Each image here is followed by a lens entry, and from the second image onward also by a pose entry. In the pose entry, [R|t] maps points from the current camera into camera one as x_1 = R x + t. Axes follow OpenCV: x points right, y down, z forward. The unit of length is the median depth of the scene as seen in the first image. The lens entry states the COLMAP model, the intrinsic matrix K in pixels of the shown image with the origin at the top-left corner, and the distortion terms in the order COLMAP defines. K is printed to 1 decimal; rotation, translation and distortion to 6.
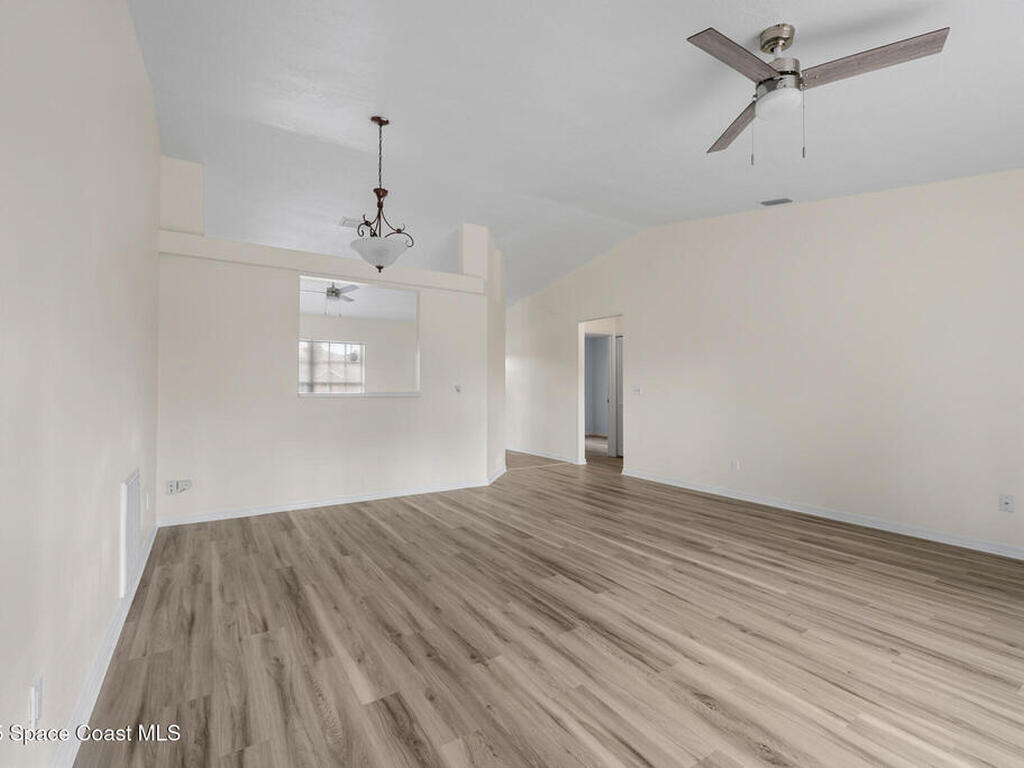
lens RADIAL K [[464.3, 0, 509.3], [0, 464.3, 384.3], [0, 0, 1]] dist [-0.000044, 0.000085]
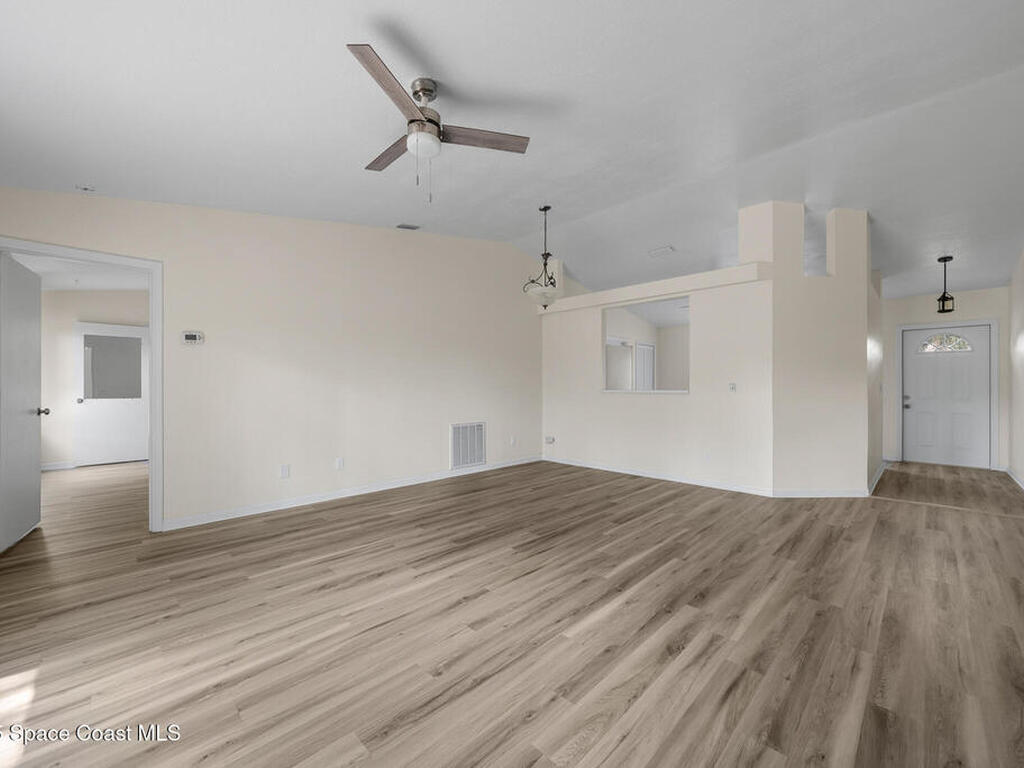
lens RADIAL K [[418.6, 0, 512.0], [0, 418.6, 384.0], [0, 0, 1]] dist [-0.000590, -0.000007]
pose [[0.215111, -0.008538, -0.976552, 1.107189], [0.009964, 0.999929, -0.006548, 0.011698], [0.976539, -0.008322, 0.215181, 0.646887]]
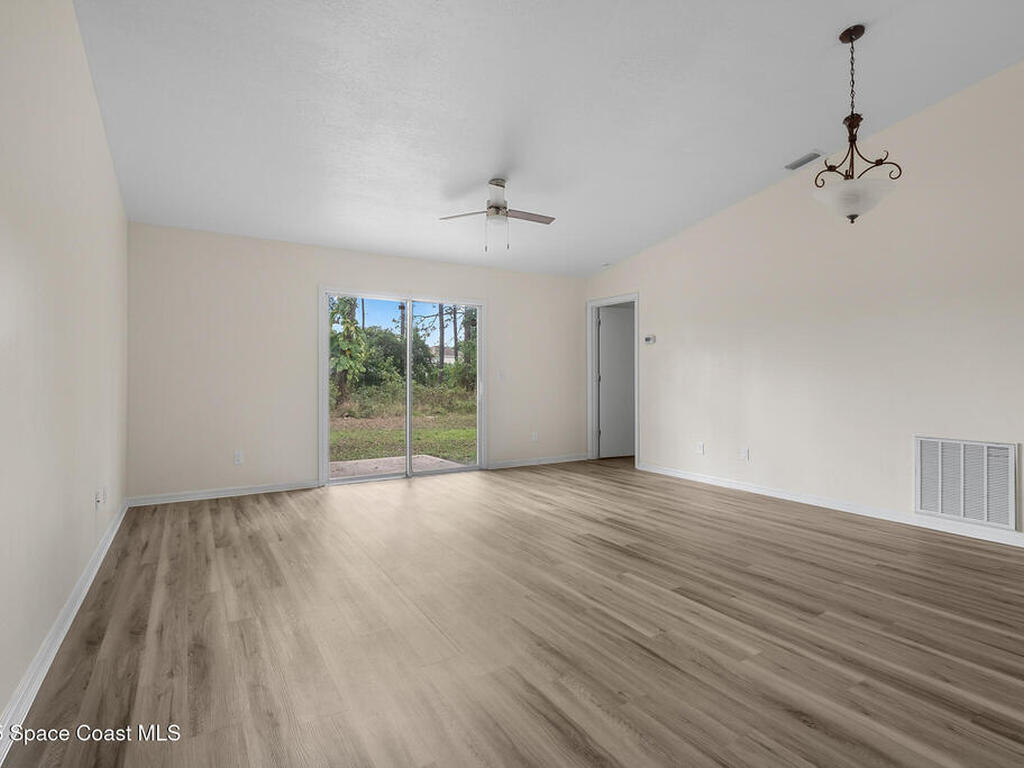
lens RADIAL K [[524.7, 0, 511.6], [0, 524.7, 377.4], [0, 0, 1]] dist [0.000684, -0.000541]
pose [[-0.999763, -0.002237, 0.021670, 0.311070], [-0.002478, 0.999935, -0.011084, 0.041404], [-0.021644, -0.011135, -0.999704, 2.057228]]
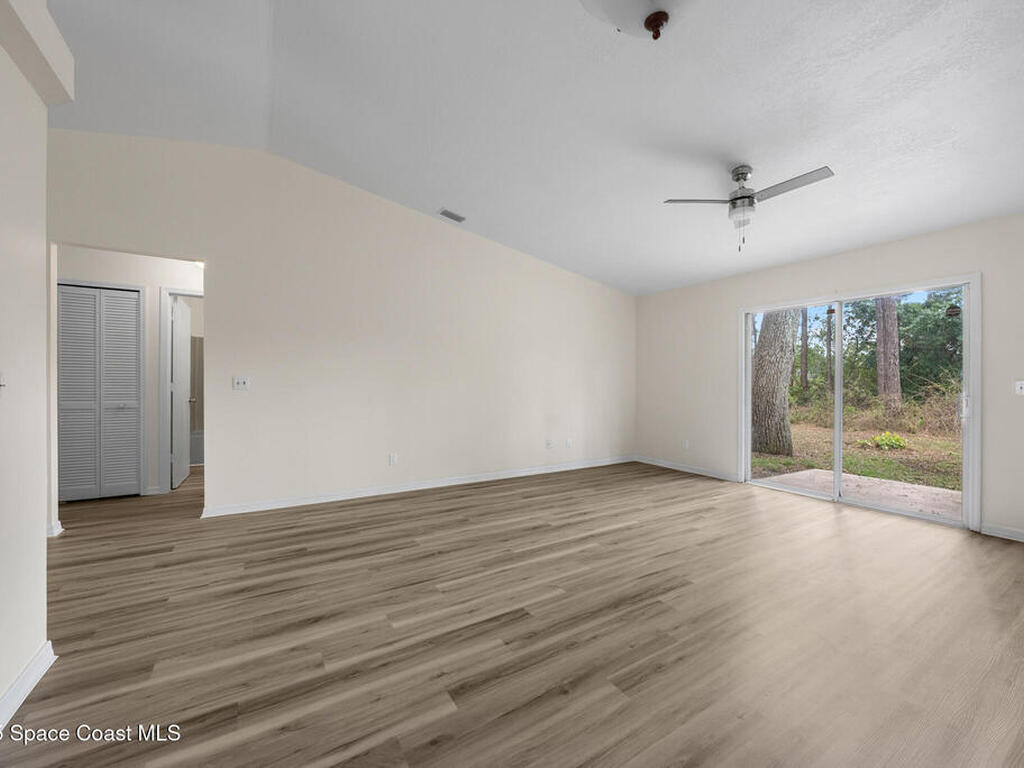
lens RADIAL K [[418.6, 0, 512.0], [0, 418.6, 384.0], [0, 0, 1]] dist [-0.000590, -0.000007]
pose [[0.020242, -0.004436, 0.999785, -0.627912], [-0.013514, 0.999898, 0.004710, 0.012772], [-0.999704, -0.013606, 0.020180, 1.179272]]
